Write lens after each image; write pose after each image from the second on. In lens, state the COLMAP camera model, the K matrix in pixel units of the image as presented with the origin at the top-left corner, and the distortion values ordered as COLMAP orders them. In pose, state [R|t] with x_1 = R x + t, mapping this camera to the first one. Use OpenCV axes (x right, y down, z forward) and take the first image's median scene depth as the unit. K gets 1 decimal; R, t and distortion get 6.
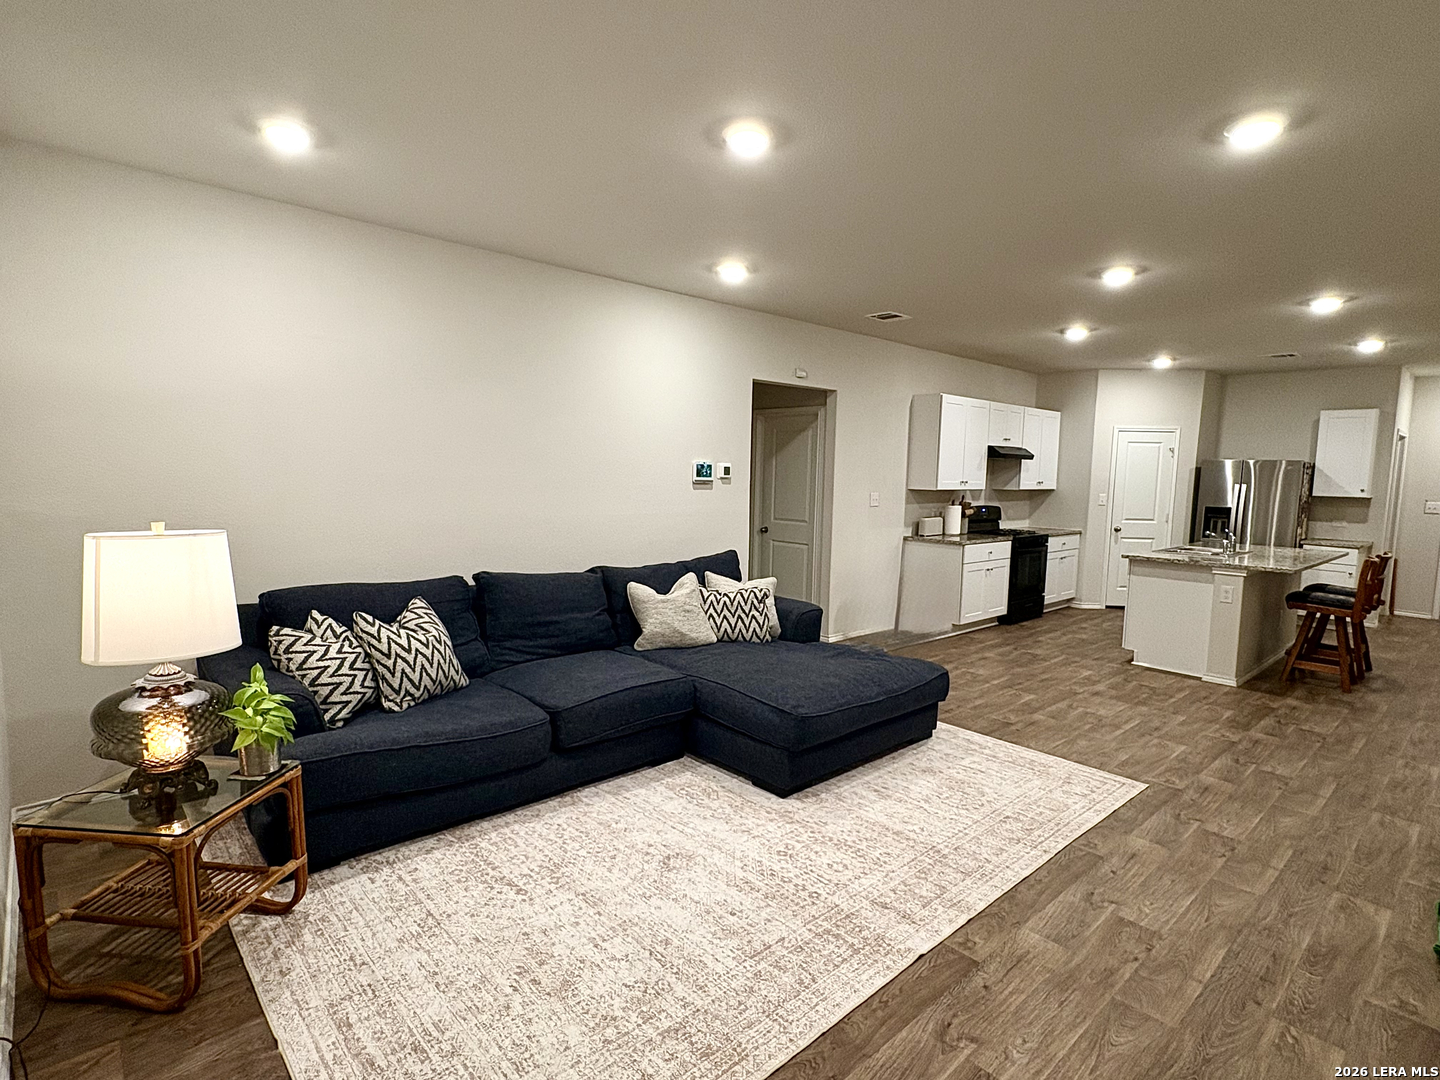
lens RADIAL K [[739.2, 0, 720.0], [0, 739.2, 540.0], [0, 0, 1]] dist [0.000033, 0.000805]
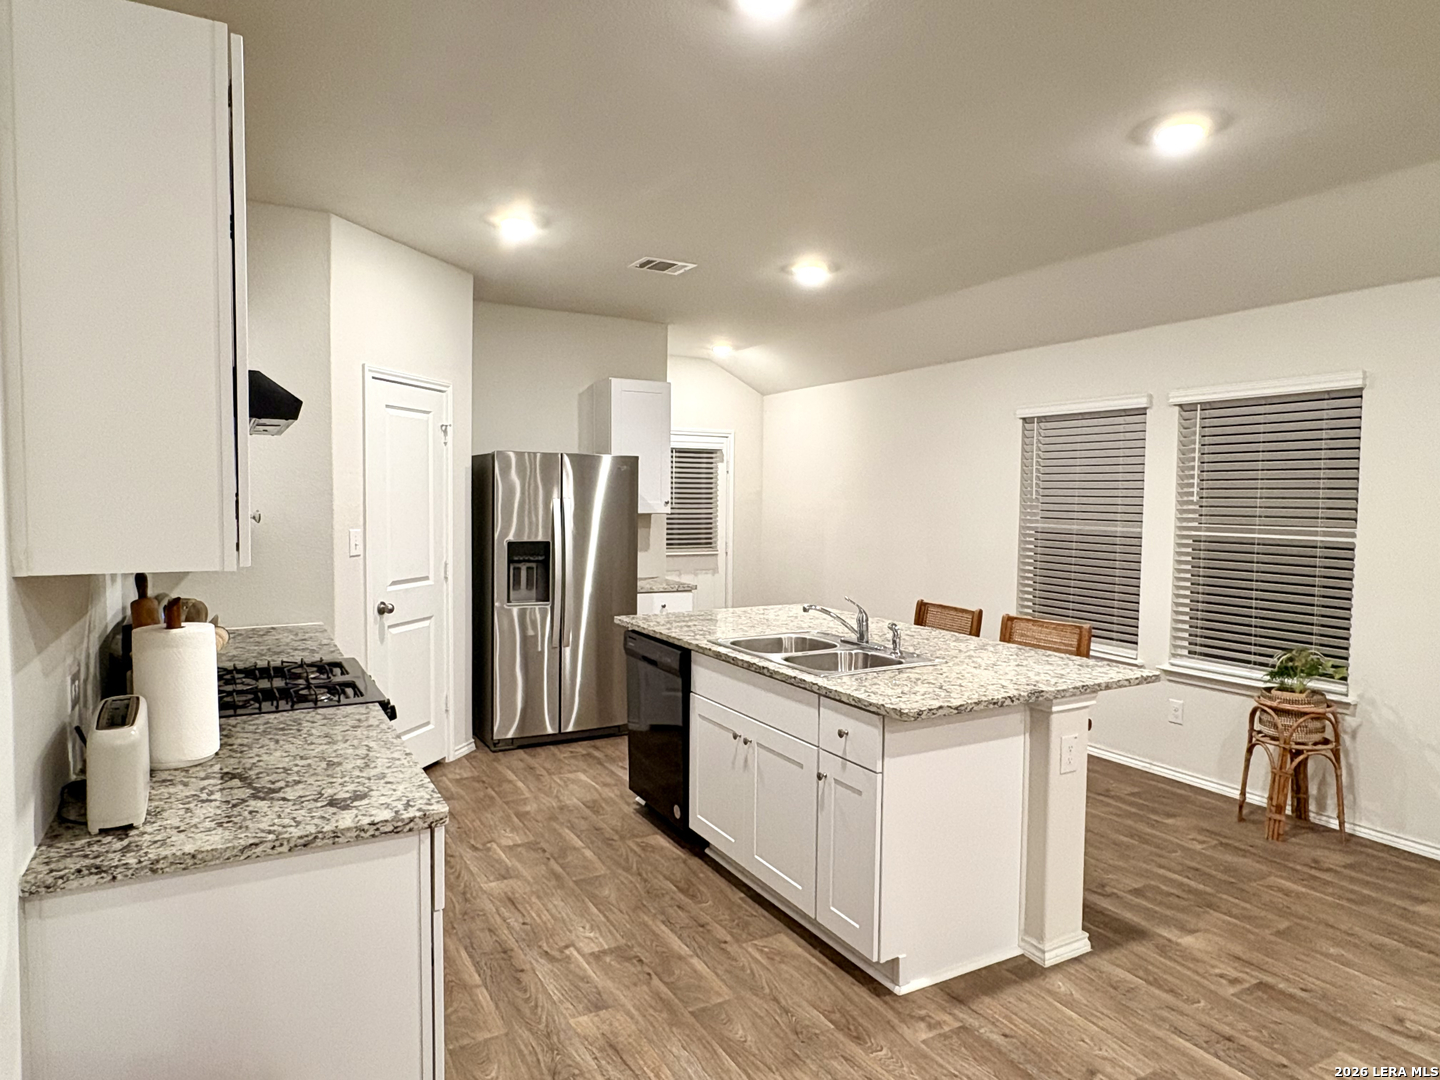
lens RADIAL K [[883.4, 0, 720.0], [0, 883.4, 540.0], [0, 0, 1]] dist [0.002085, 0.001544]
pose [[0.226941, -0.068522, 0.971495, 0.131602], [0.088152, 0.994872, 0.049579, -0.089864], [-0.969911, 0.074388, 0.231817, 1.003301]]
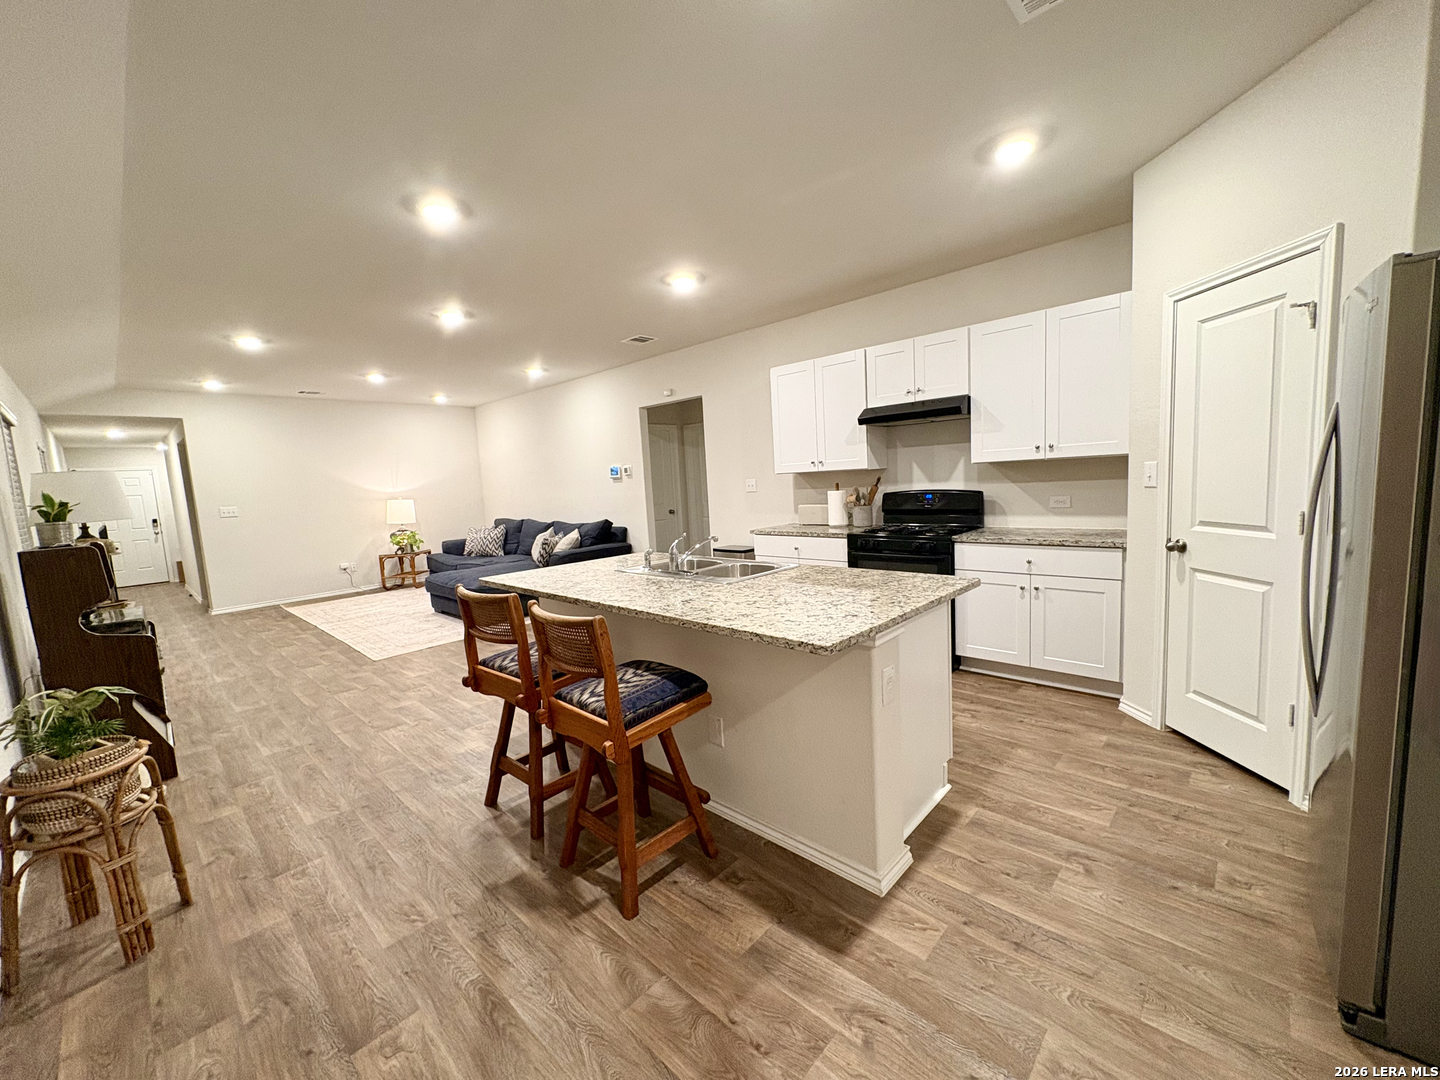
lens RADIAL K [[574.8, 0, 720.0], [0, 574.8, 540.0], [0, 0, 1]] dist [0.000876, -0.000178]
pose [[0.074627, 0.083409, -0.993717, 1.207570], [-0.038014, 0.996010, 0.080746, -0.049205], [0.996487, 0.031749, 0.077500, 1.053499]]
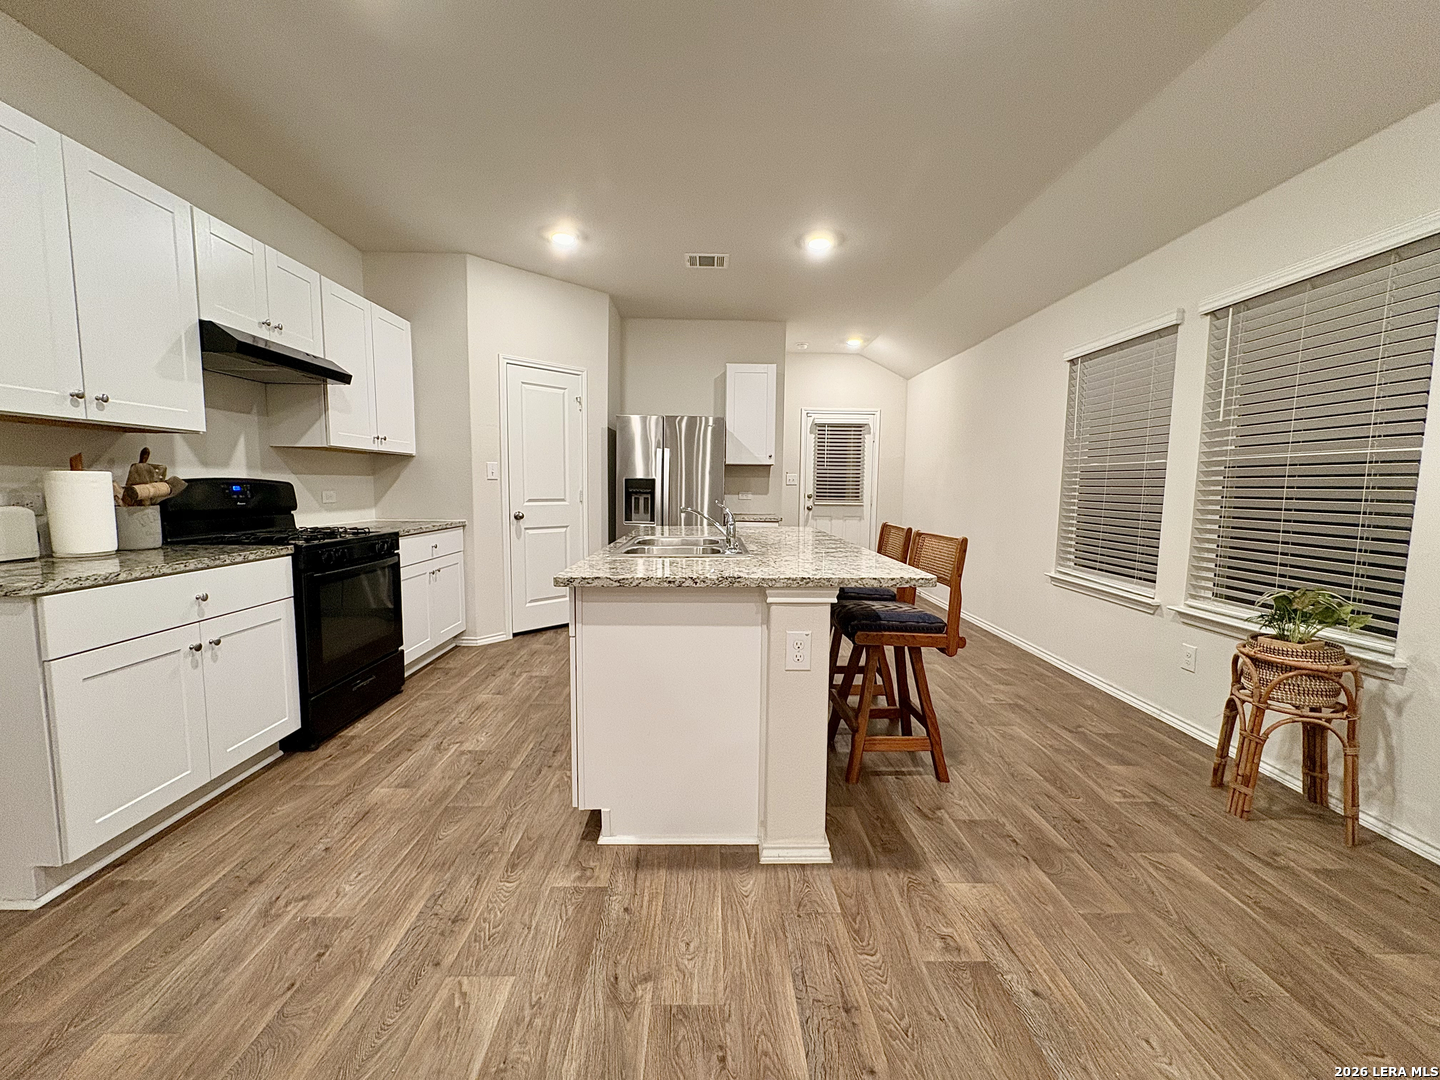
lens RADIAL K [[574.8, 0, 720.0], [0, 574.8, 540.0], [0, 0, 1]] dist [0.000876, -0.000178]
pose [[0.659801, -0.085677, 0.746540, 0.397044], [0.075728, 0.996002, 0.047377, -0.005863], [-0.747615, 0.025275, 0.663651, 0.768469]]
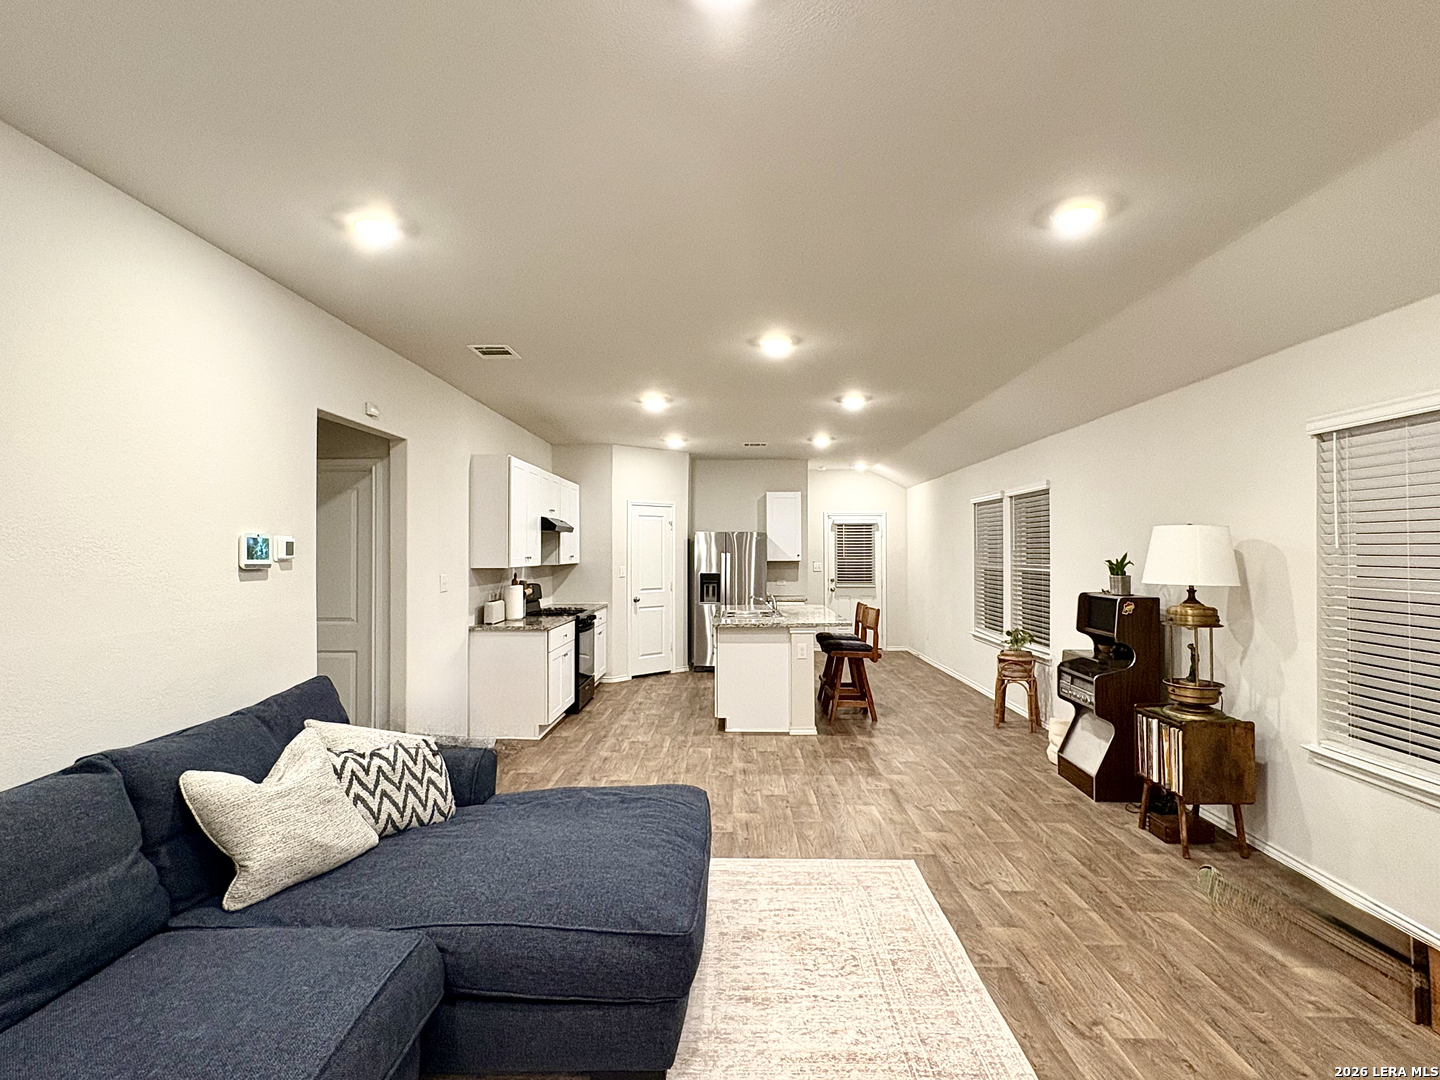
lens RADIAL K [[739.2, 0, 720.0], [0, 739.2, 540.0], [0, 0, 1]] dist [0.000033, 0.000805]
pose [[0.687621, -0.011274, 0.725983, -0.182049], [0.087162, 0.993930, -0.067121, -0.026008], [-0.720819, 0.109431, 0.684430, 0.299253]]
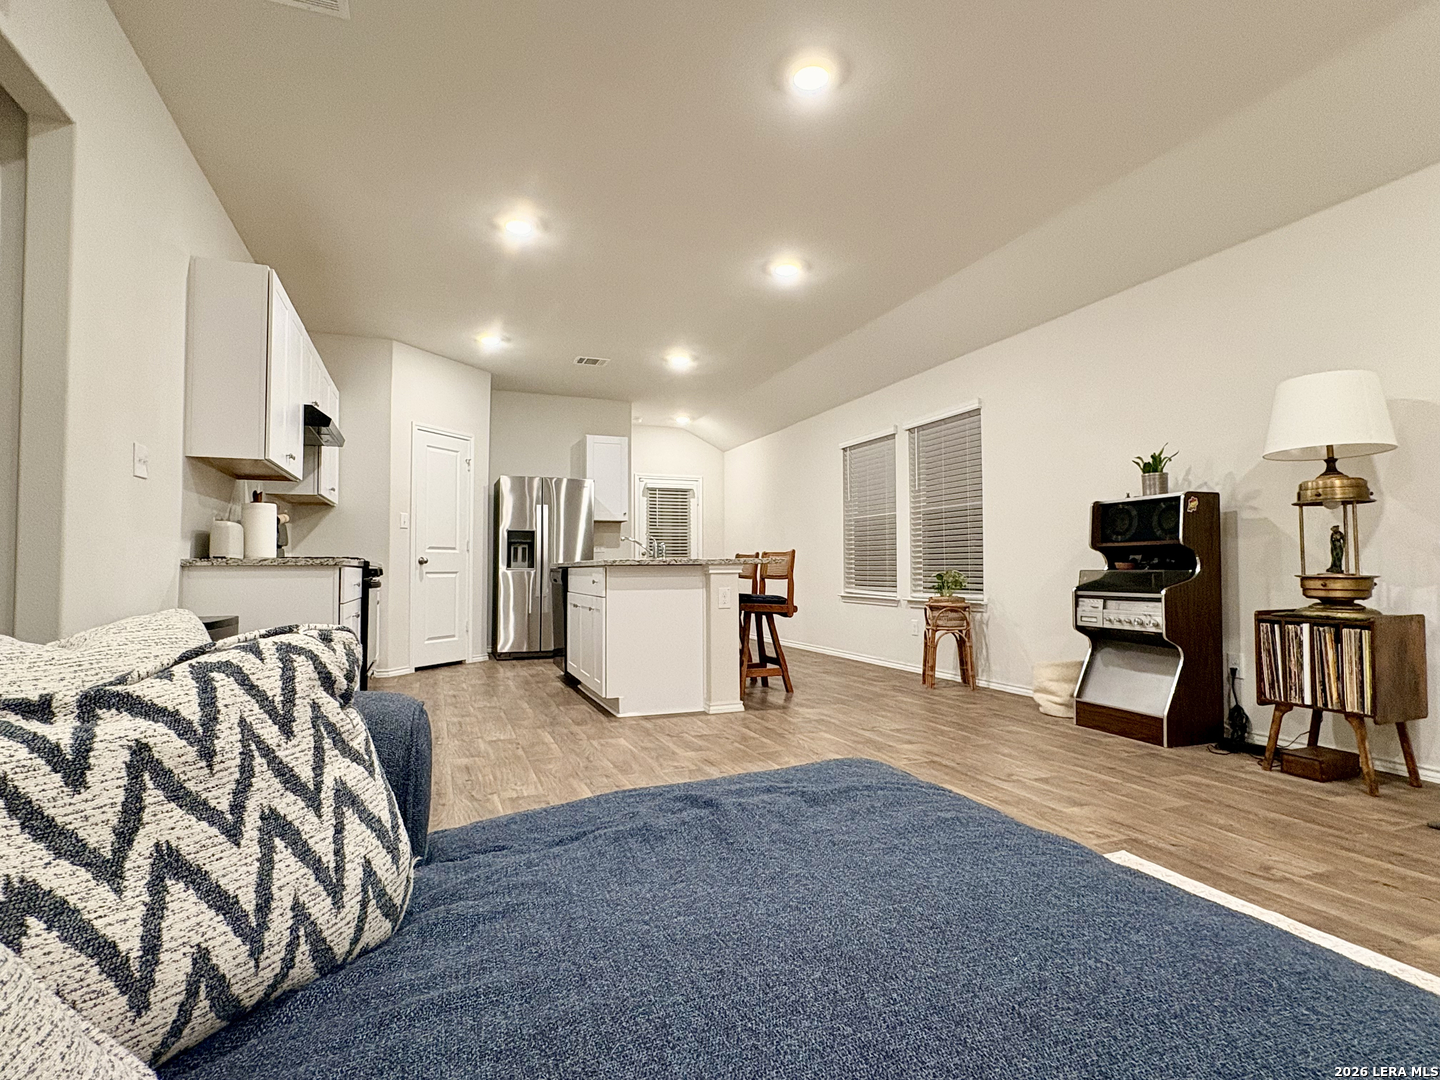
lens RADIAL K [[739.2, 0, 720.0], [0, 739.2, 540.0], [0, 0, 1]] dist [0.000033, 0.000805]
pose [[0.359754, 0.013557, 0.932949, -0.063062], [0.102217, 0.993303, -0.053850, 0.050150], [-0.927431, 0.114736, 0.355960, 0.667314]]
